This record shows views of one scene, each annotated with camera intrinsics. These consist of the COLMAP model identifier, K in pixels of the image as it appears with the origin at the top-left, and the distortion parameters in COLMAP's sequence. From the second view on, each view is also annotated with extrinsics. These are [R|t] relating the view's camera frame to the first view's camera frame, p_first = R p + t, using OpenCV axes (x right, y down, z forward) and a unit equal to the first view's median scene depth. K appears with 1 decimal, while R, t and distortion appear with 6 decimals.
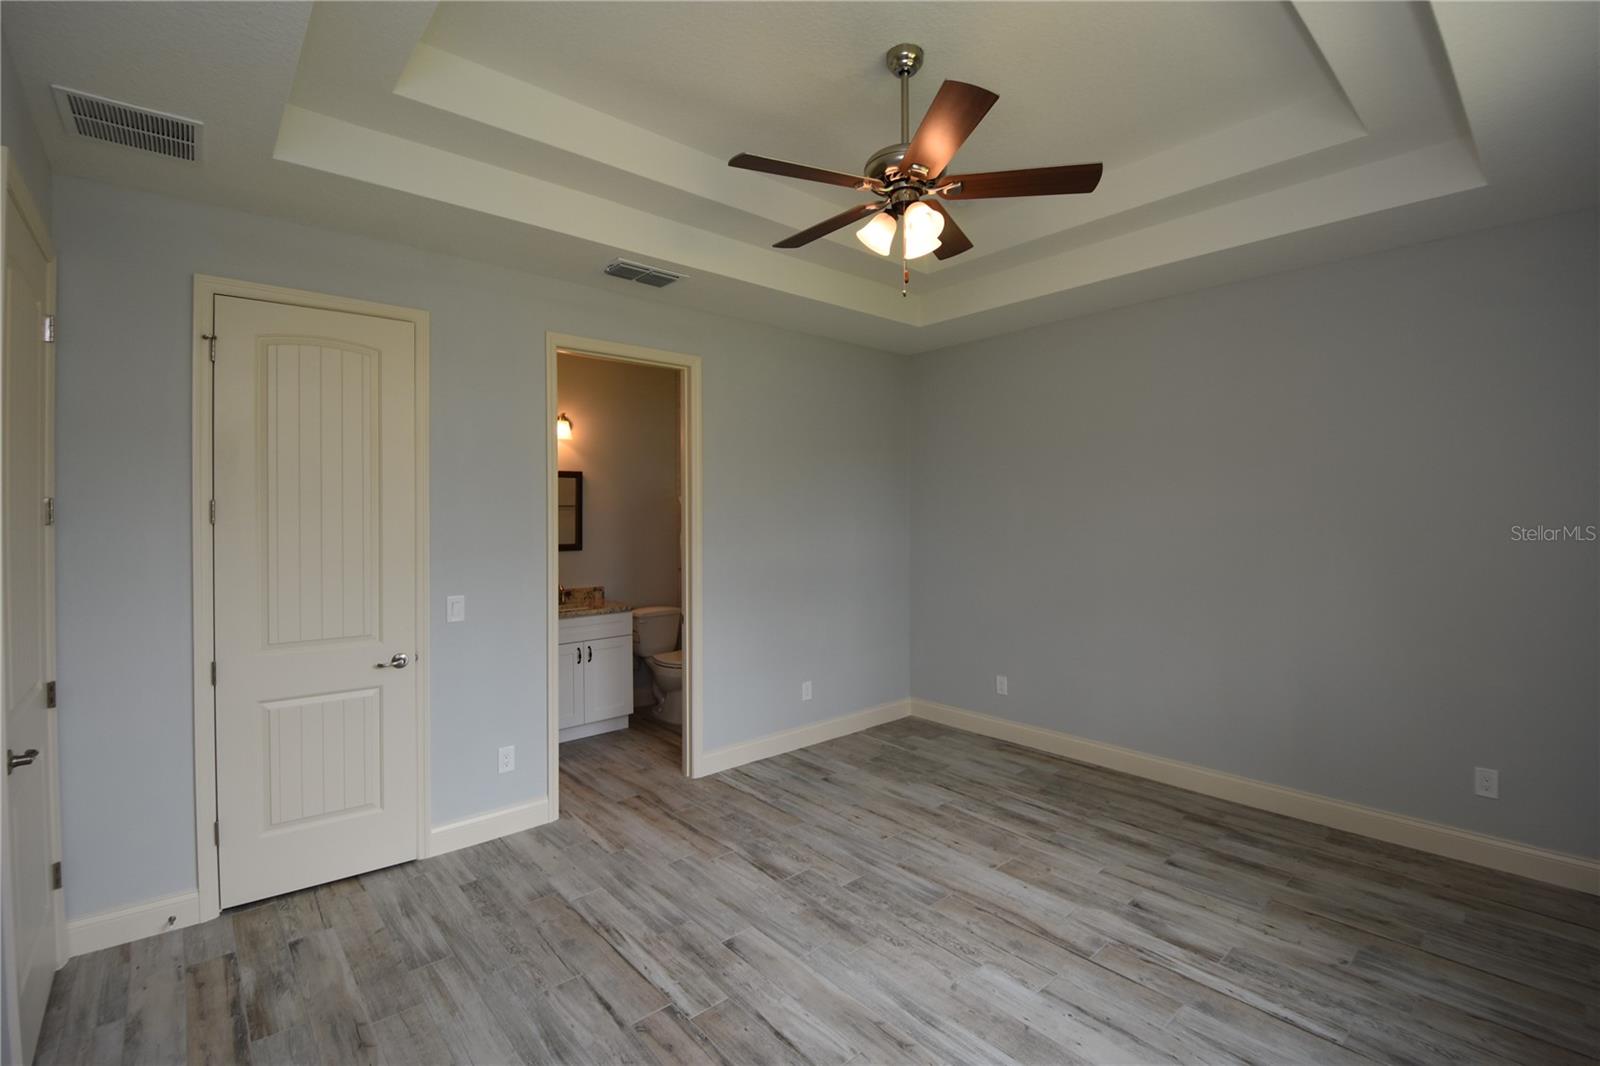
lens RADIAL K [[702.4, 0, 795.1], [0, 702.4, 512.3], [0, 0, 1]] dist [0.009452, -0.020225]
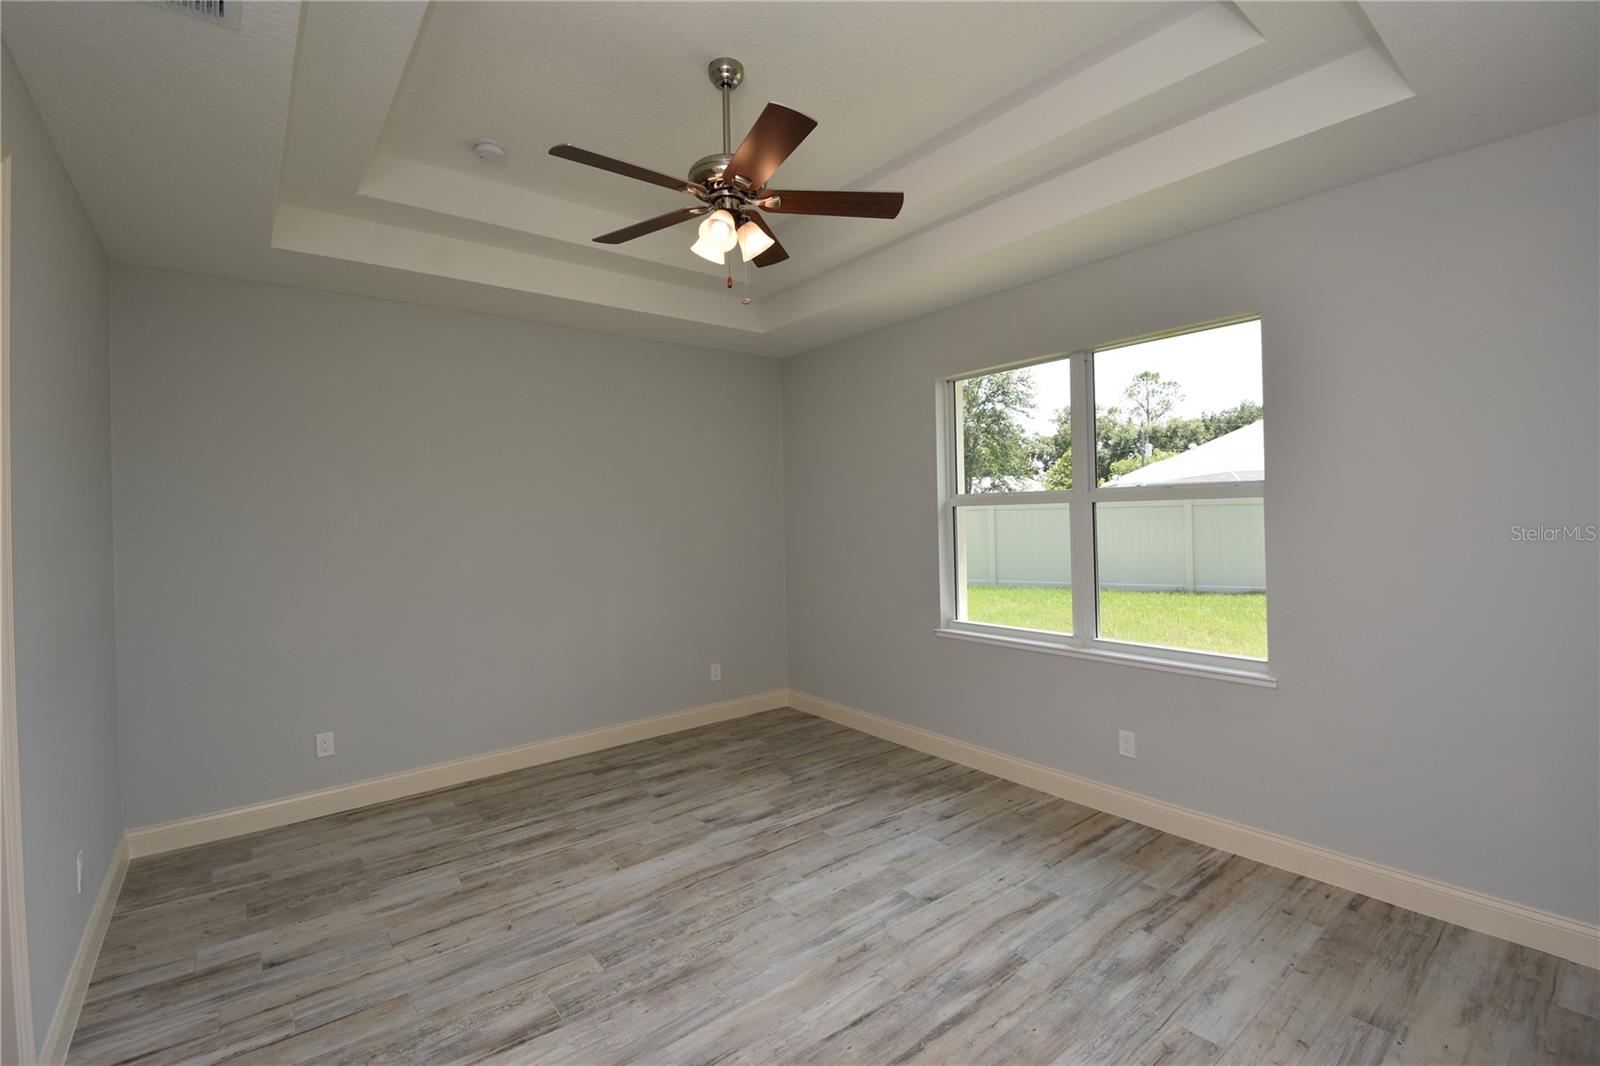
lens RADIAL K [[702.4, 0, 795.1], [0, 702.4, 512.3], [0, 0, 1]] dist [0.009452, -0.020225]
pose [[0.047063, 0.005578, 0.998876, -0.709366], [0.020527, 0.999768, -0.006550, 0.011767], [-0.998681, 0.020813, 0.046938, 0.701109]]
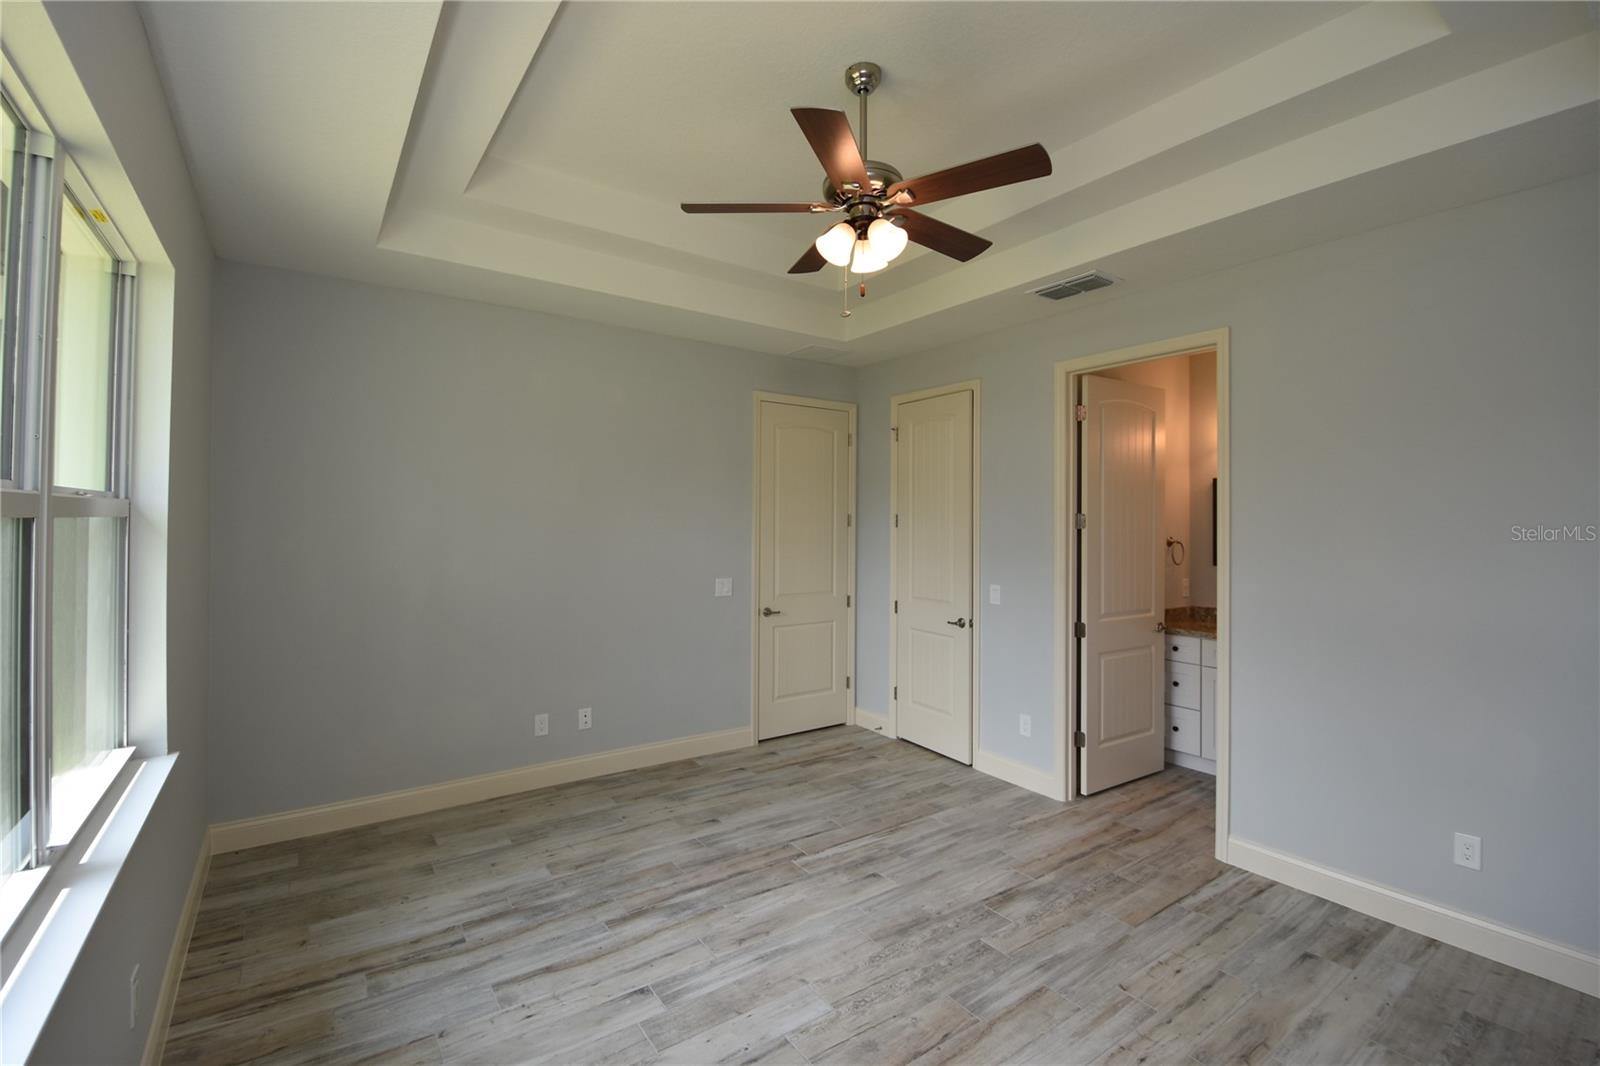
lens RADIAL K [[702.4, 0, 795.1], [0, 702.4, 512.3], [0, 0, 1]] dist [0.009452, -0.020225]
pose [[-0.107290, -0.009175, -0.994185, 0.951780], [-0.006640, 0.999942, -0.008511, -0.005548], [0.994206, 0.005688, -0.107344, 0.824011]]
